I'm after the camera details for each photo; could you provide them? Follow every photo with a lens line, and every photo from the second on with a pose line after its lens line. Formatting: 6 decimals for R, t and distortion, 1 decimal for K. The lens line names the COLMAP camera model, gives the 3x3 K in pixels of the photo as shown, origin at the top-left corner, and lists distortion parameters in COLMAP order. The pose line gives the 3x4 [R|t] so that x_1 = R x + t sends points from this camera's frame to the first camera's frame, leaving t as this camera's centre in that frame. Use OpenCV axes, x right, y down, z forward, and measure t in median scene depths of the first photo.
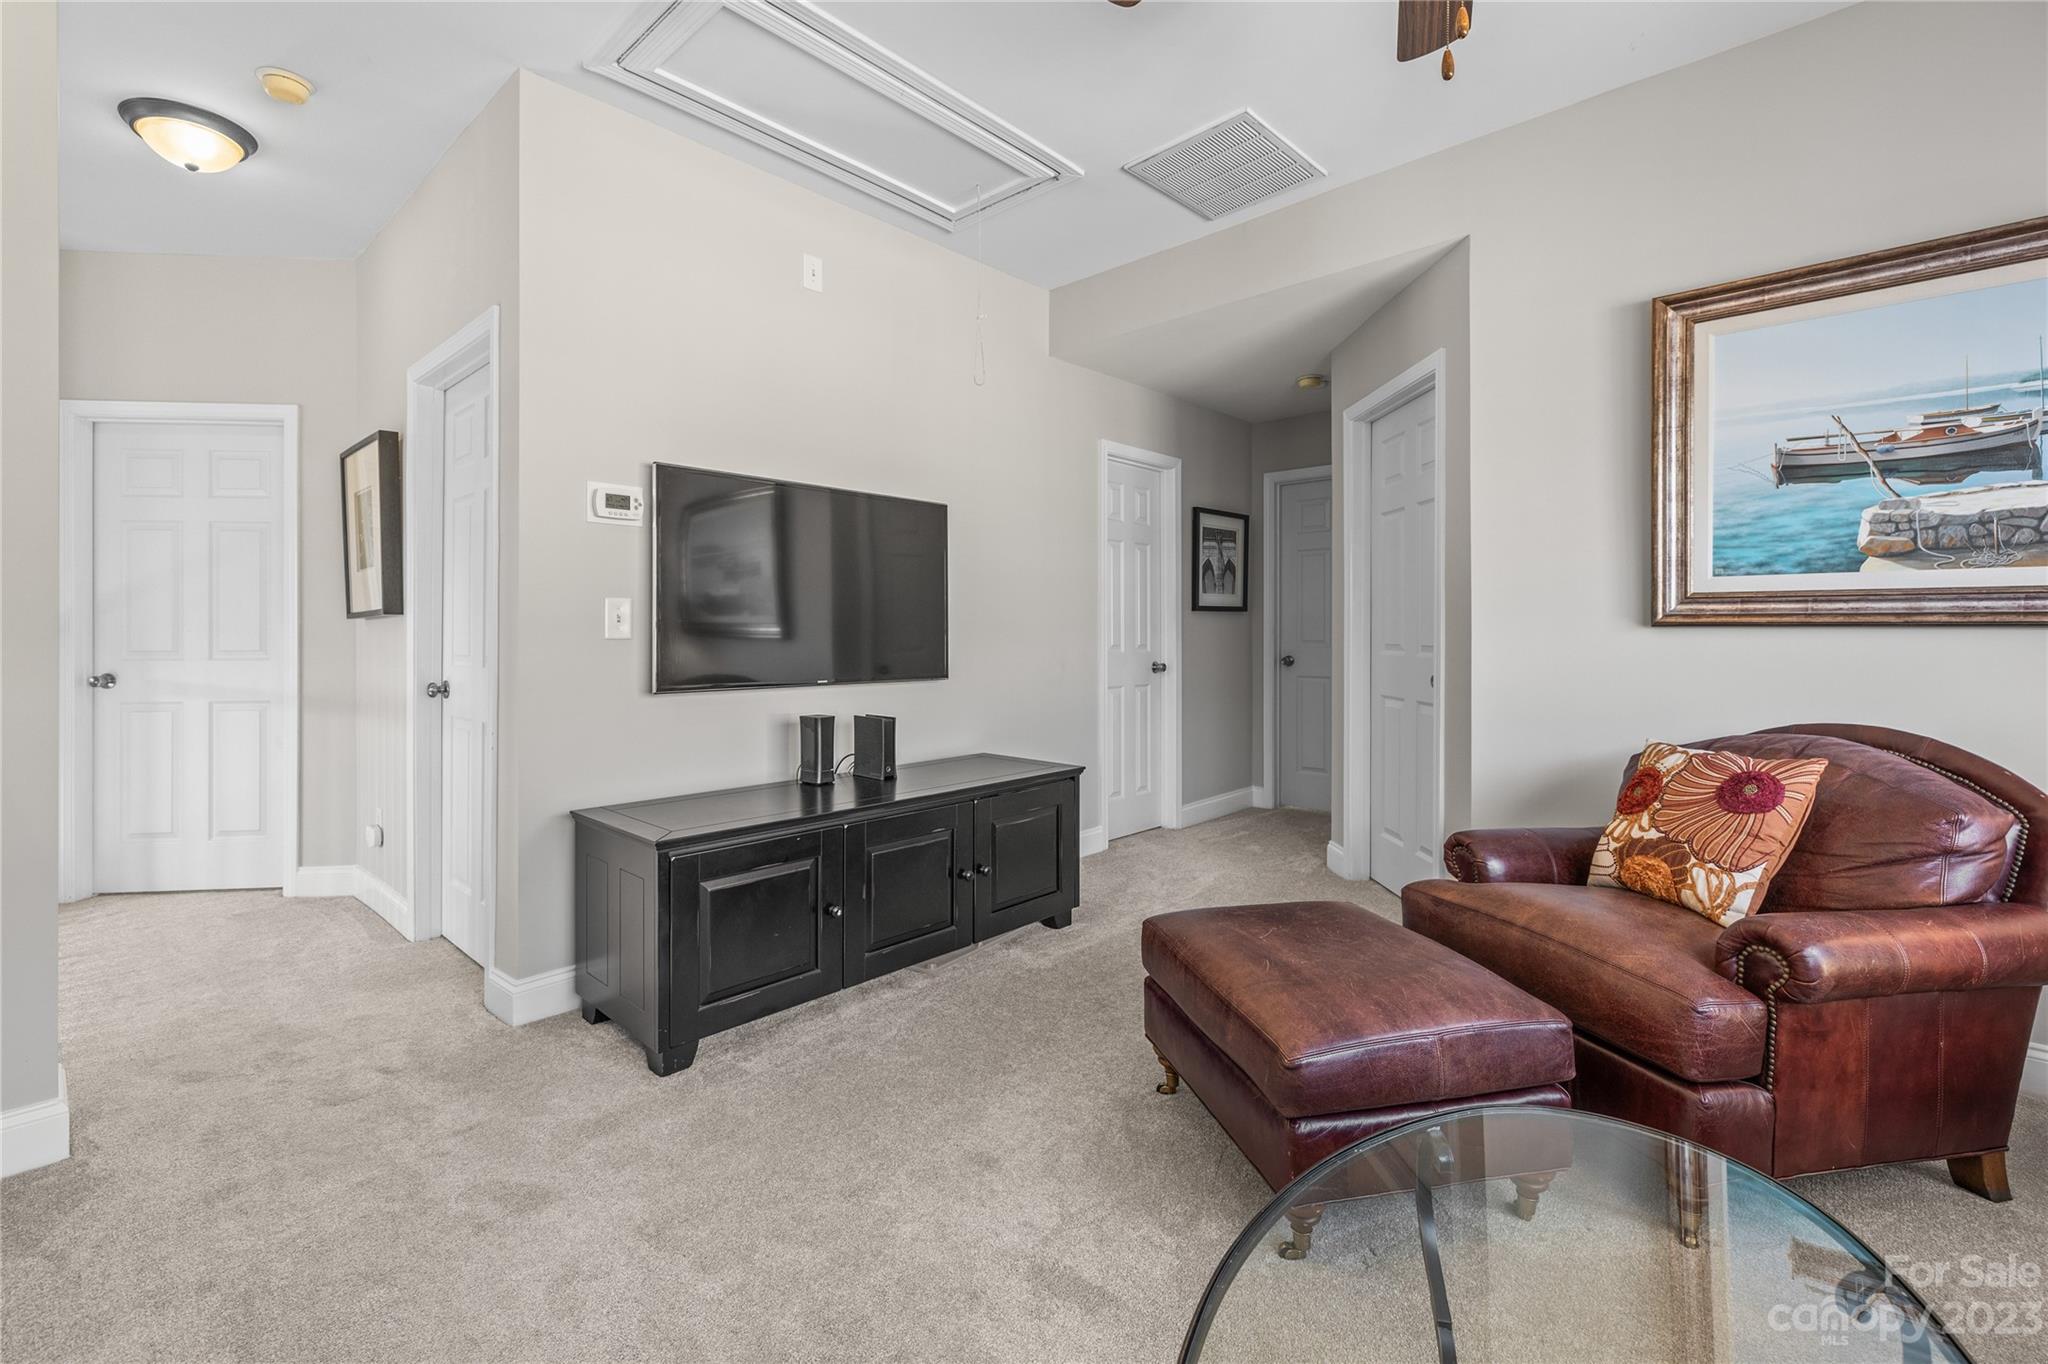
lens RADIAL K [[906.2, 0, 1000.7], [0, 906.2, 631.3], [0, 0, 1]] dist [-0.002534, -0.000199]
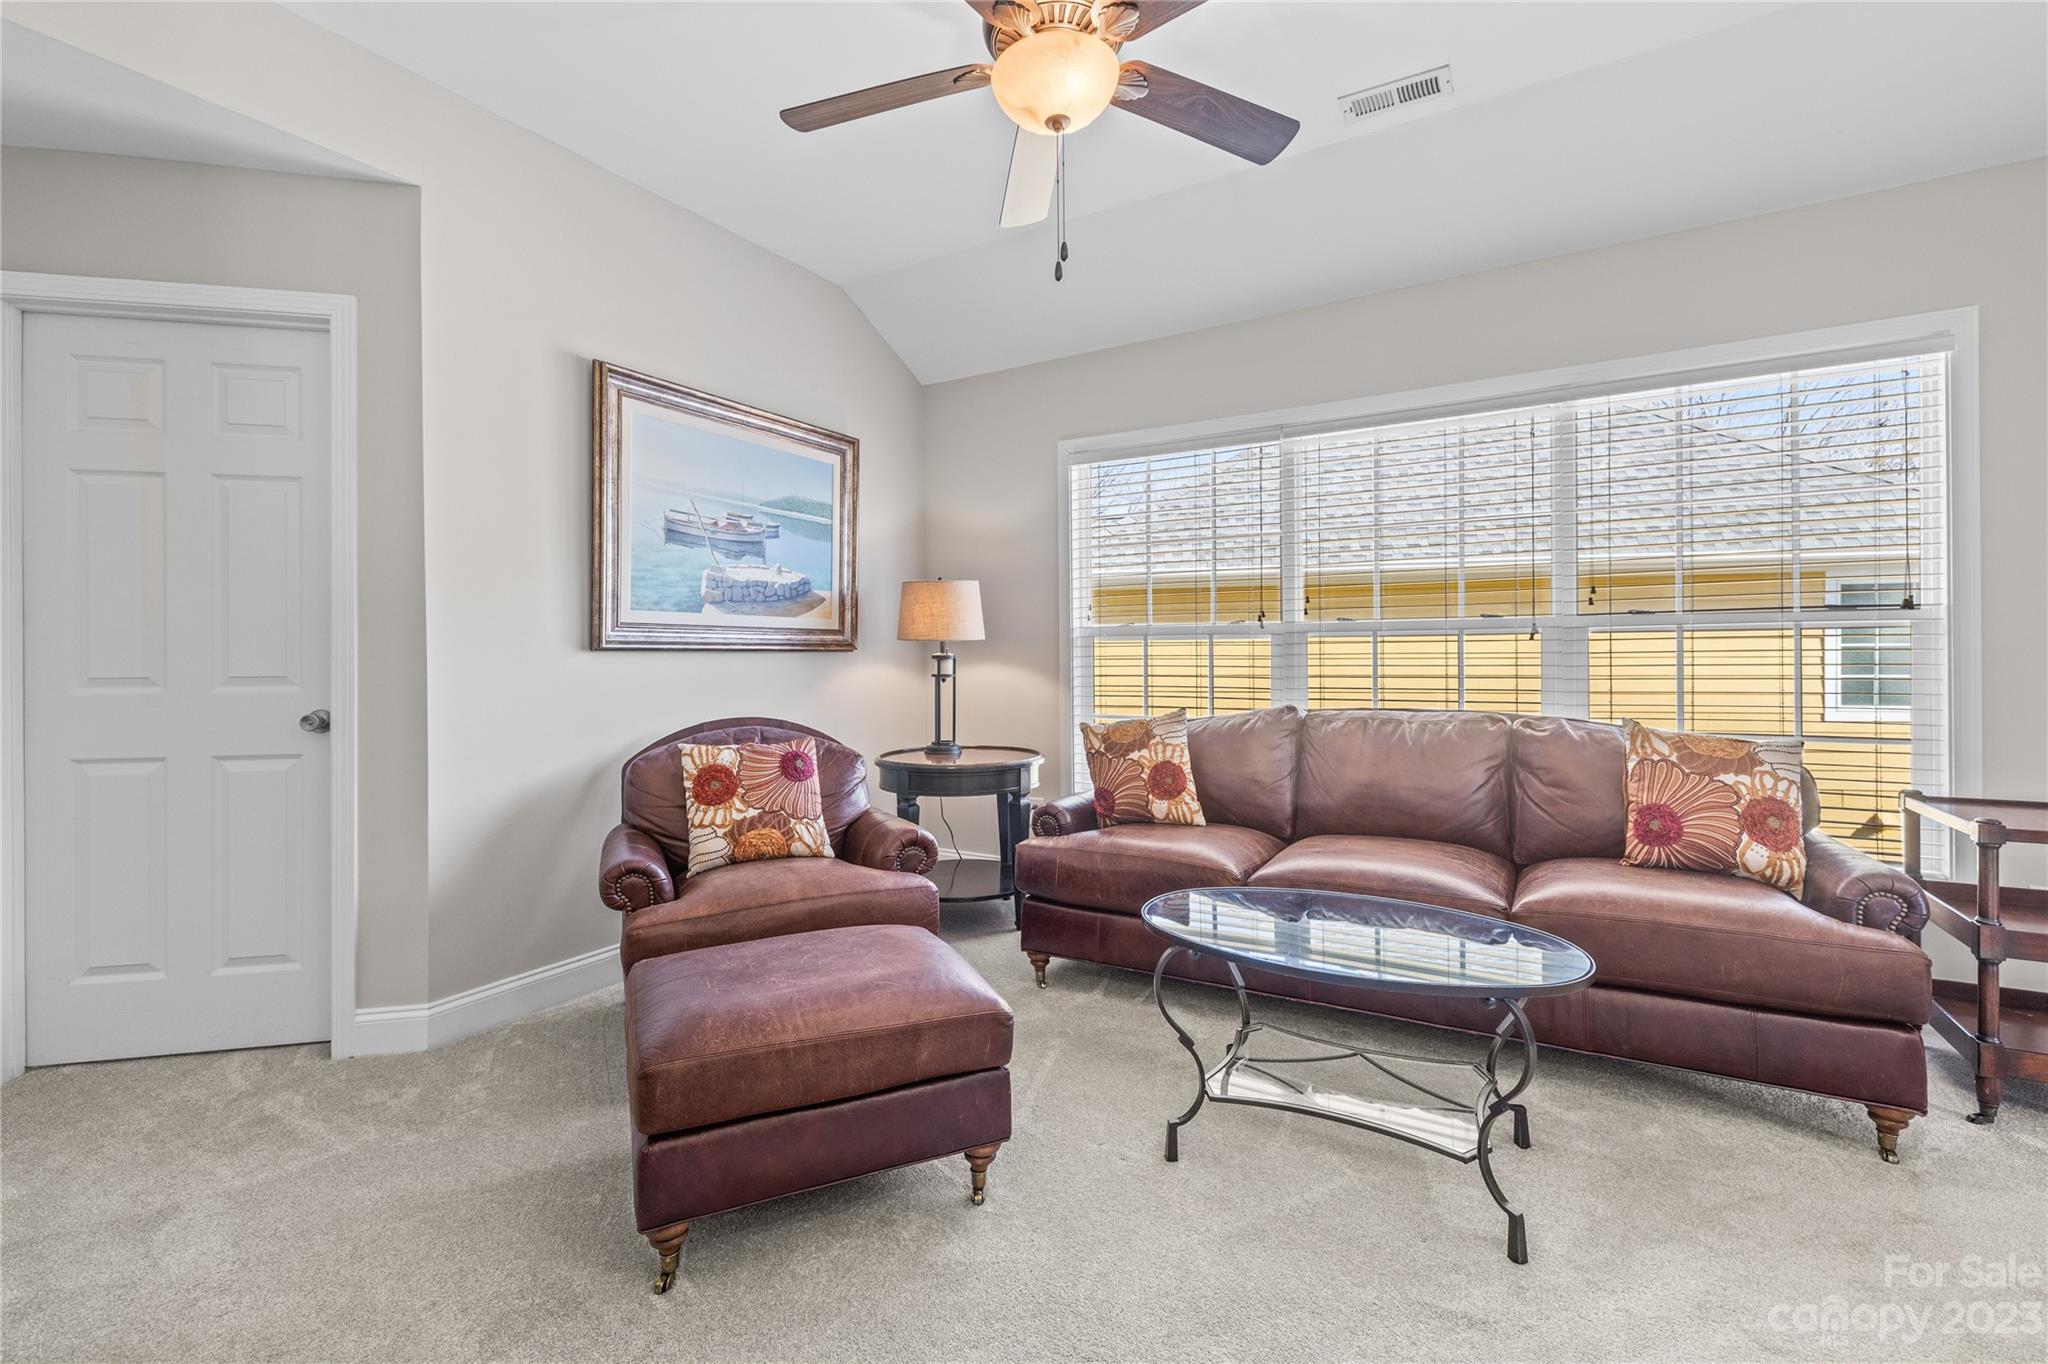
lens RADIAL K [[906.2, 0, 1021.6], [0, 906.2, 664.2], [0, 0, 1]] dist [-0.002534, -0.000199]
pose [[-0.233901, -0.013700, 0.972164, -0.568418], [0.003216, 0.999884, 0.014864, -0.004090], [-0.972255, 0.006603, -0.233830, 0.848290]]
